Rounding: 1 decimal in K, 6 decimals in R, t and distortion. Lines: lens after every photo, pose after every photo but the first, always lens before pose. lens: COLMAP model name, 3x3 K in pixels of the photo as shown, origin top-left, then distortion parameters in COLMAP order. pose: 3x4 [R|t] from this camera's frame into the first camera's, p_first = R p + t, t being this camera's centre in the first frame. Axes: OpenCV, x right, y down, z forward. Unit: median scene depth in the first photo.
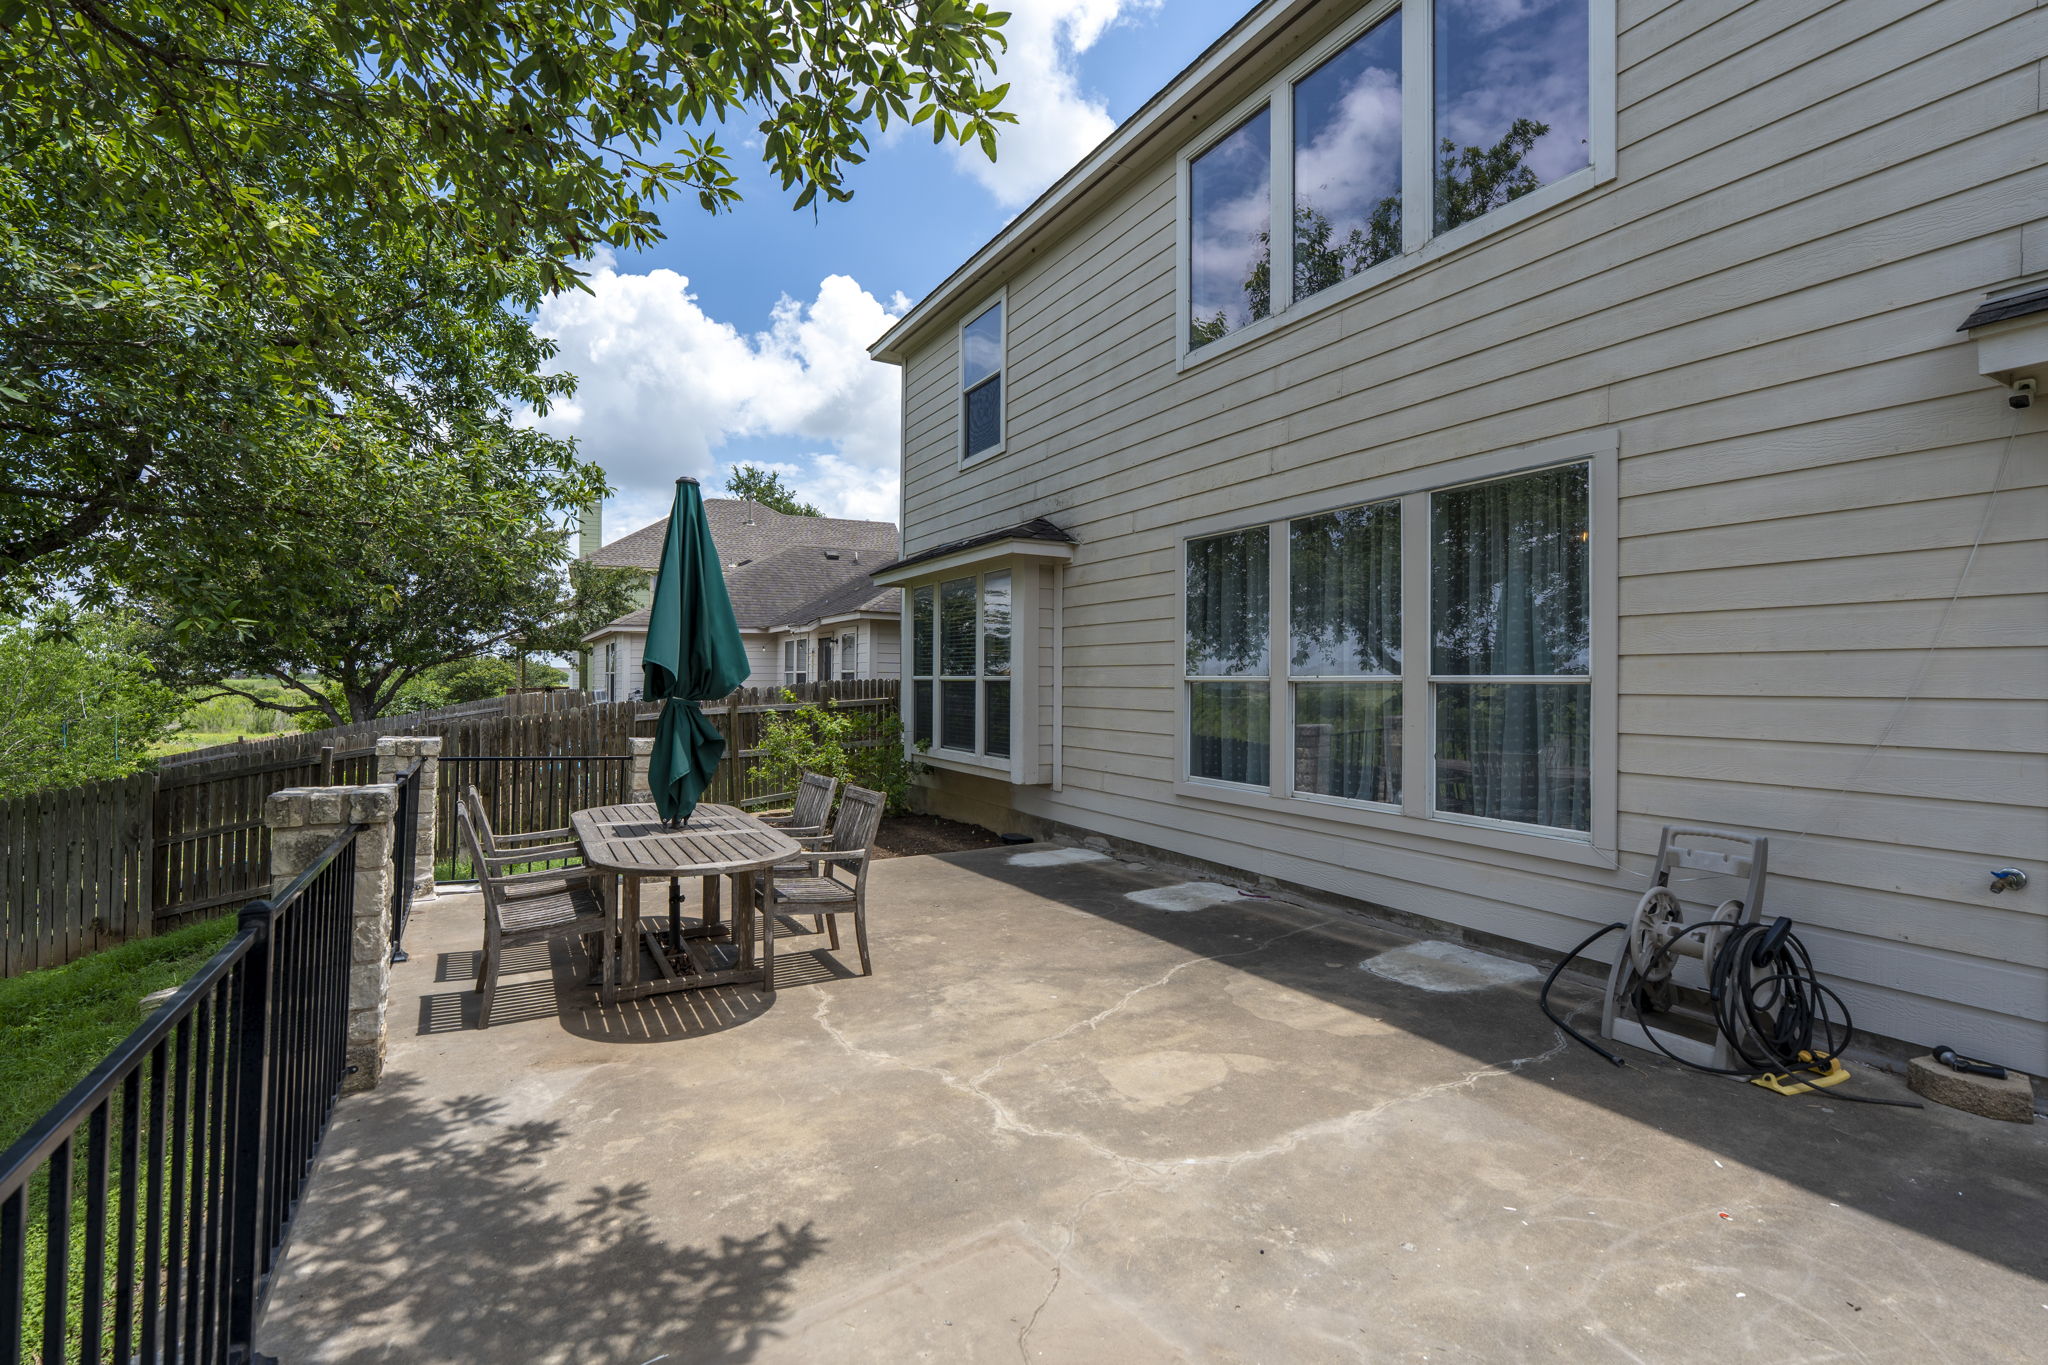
lens RADIAL K [[934.7, 0, 1023.2], [0, 934.7, 679.4], [0, 0, 1]] dist [-0.004150, 0.000692]
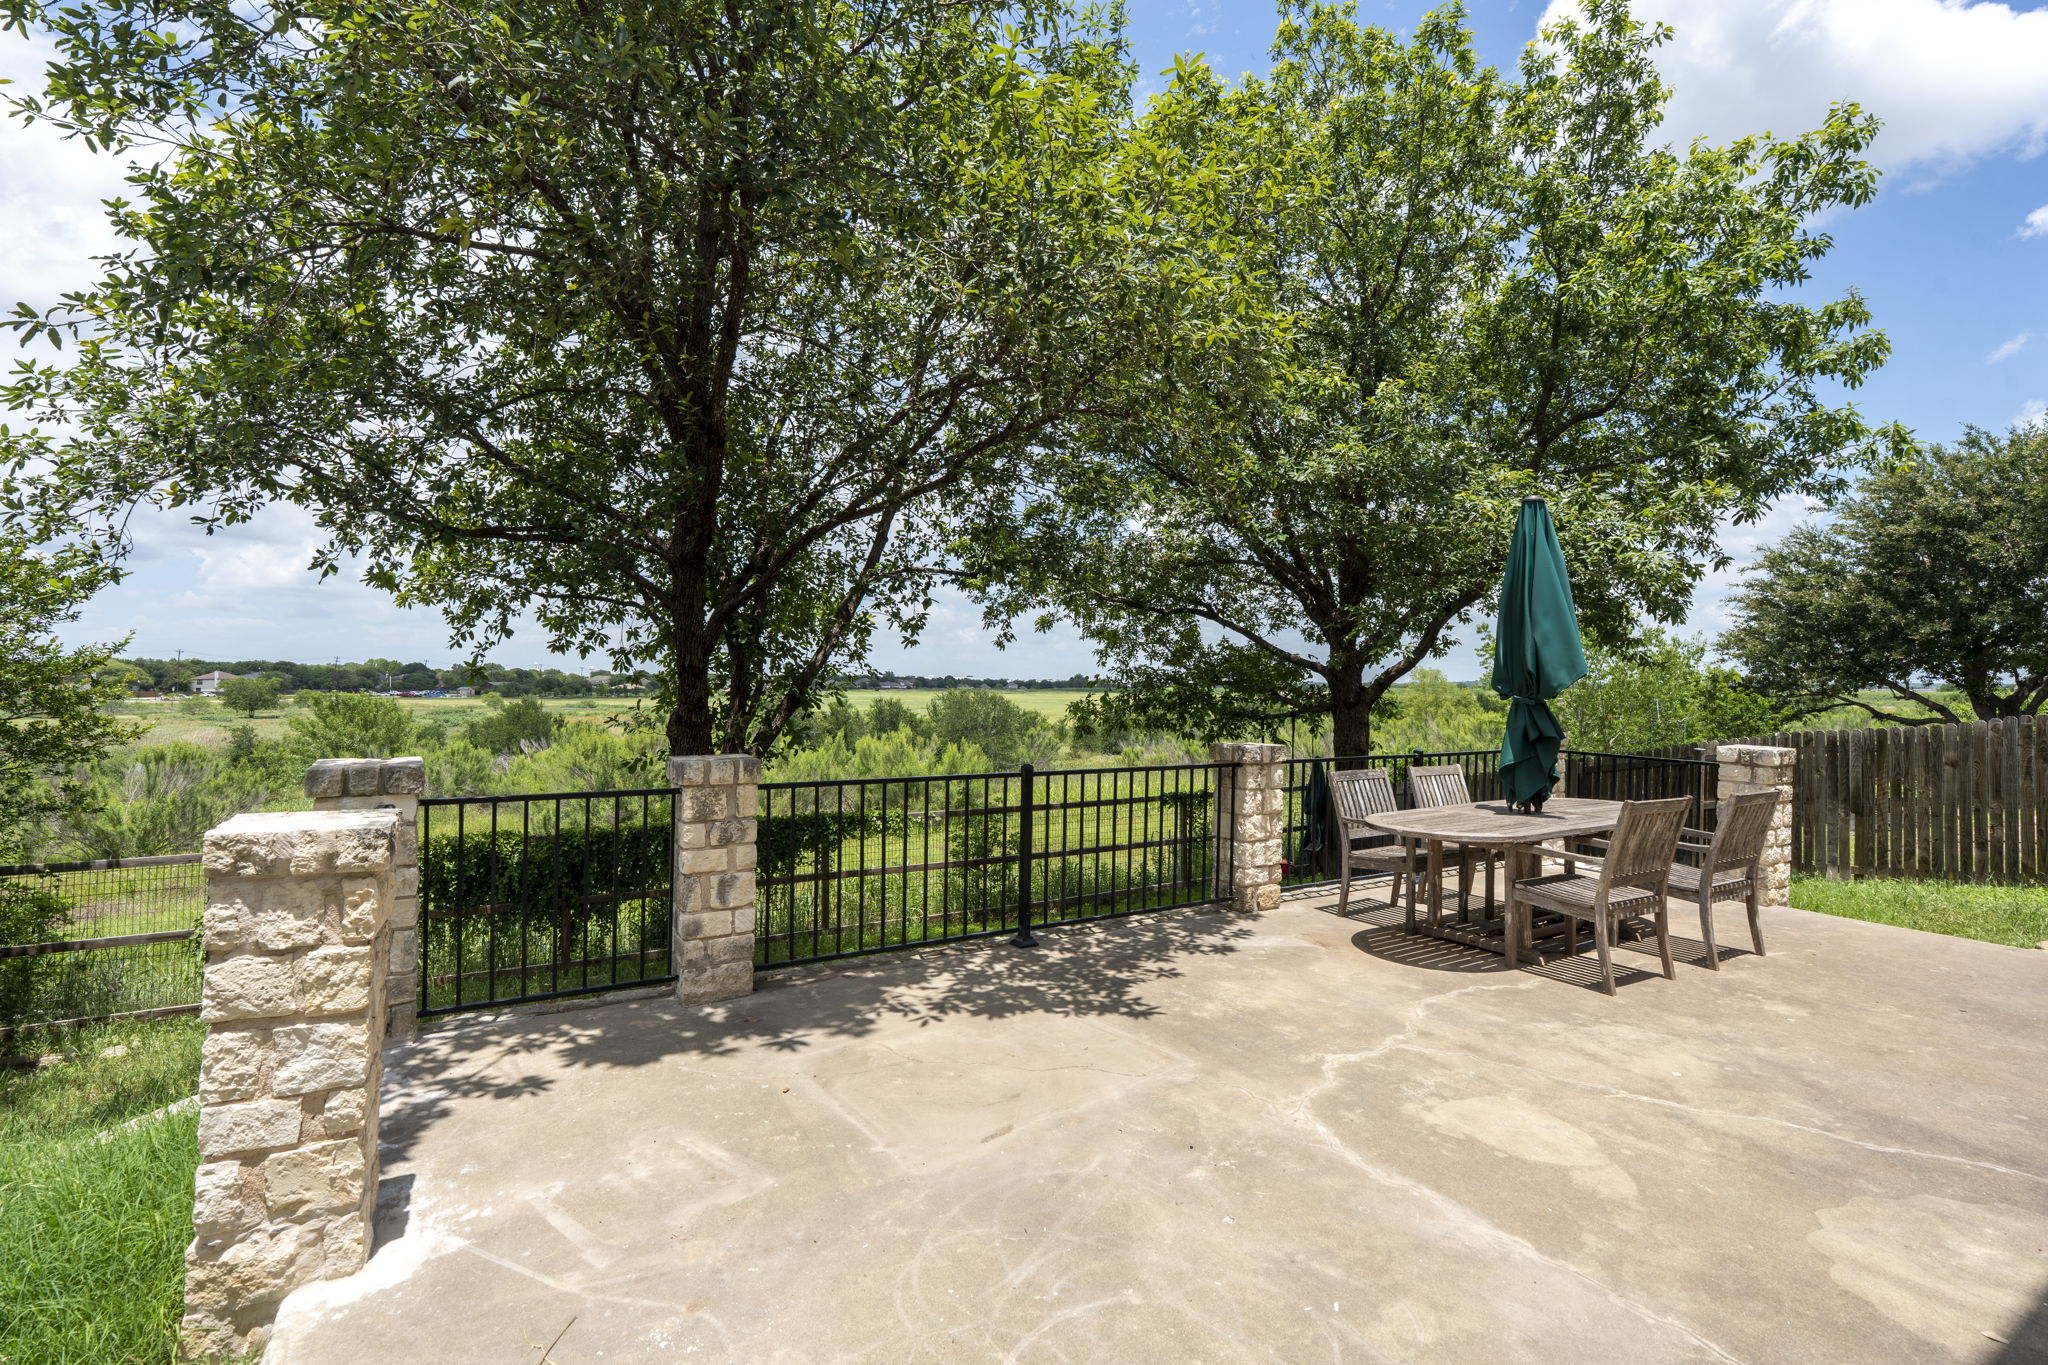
lens RADIAL K [[934.7, 0, 1025.6], [0, 934.7, 682.3], [0, 0, 1]] dist [-0.004150, 0.000692]
pose [[-0.010290, -0.015383, -0.999829, 1.107037], [0.003747, 0.999874, -0.015422, 0.020219], [0.999940, -0.003905, -0.010231, 0.597125]]
